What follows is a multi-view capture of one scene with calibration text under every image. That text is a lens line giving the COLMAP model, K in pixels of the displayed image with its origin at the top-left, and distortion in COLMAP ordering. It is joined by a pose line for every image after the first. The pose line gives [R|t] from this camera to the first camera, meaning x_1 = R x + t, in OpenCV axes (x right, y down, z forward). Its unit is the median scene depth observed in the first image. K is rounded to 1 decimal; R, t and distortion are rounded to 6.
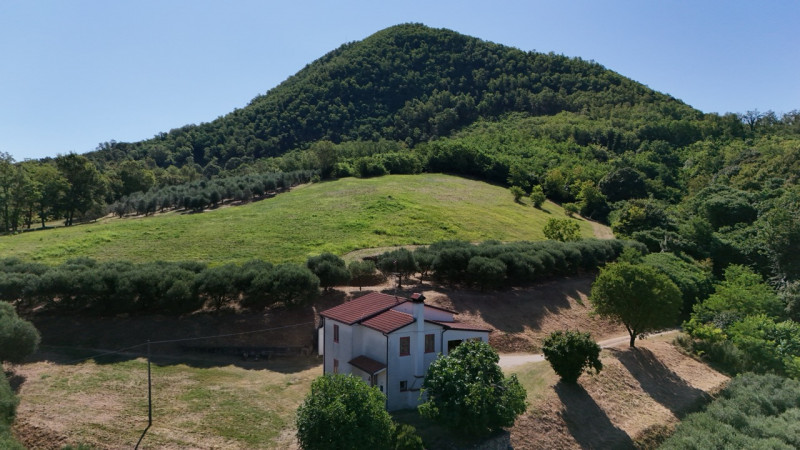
lens RADIAL K [[590.1, 0, 400.0], [0, 590.1, 225.0], [0, 0, 1]] dist [0.084933, -0.086146]
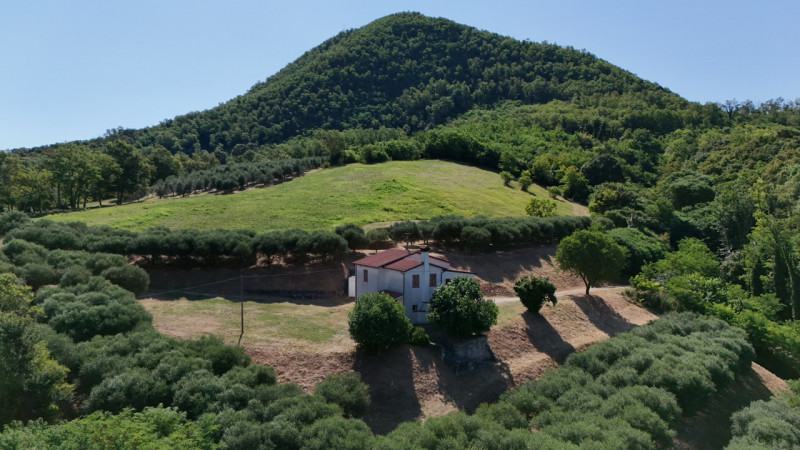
lens RADIAL K [[590.1, 0, 400.0], [0, 590.1, 225.0], [0, 0, 1]] dist [0.084933, -0.086146]
pose [[0.999973, -0.000228, 0.007278, -0.011250], [0.000055, 0.999716, 0.023817, 0.009351], [-0.007281, -0.023816, 0.999690, -0.119422]]
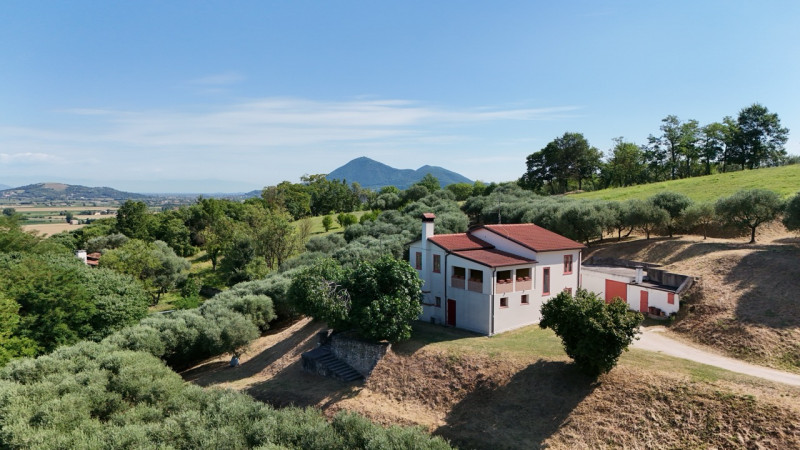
lens RADIAL K [[590.1, 0, 400.0], [0, 590.1, 225.0], [0, 0, 1]] dist [0.084933, -0.086146]
pose [[0.083614, 0.049109, -0.995287, 0.295951], [-0.009063, 0.998781, 0.048520, 0.024394], [0.996457, 0.004963, 0.083957, 0.242772]]
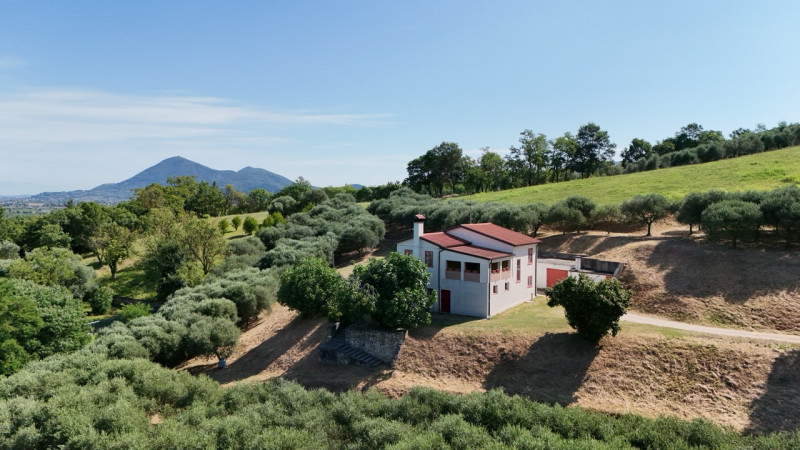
lens RADIAL K [[590.1, 0, 400.0], [0, 590.1, 225.0], [0, 0, 1]] dist [0.084933, -0.086146]
pose [[0.373185, 0.041013, -0.926850, 0.307011], [-0.007310, 0.999121, 0.041268, 0.024921], [0.927728, -0.008625, 0.373157, 0.149607]]
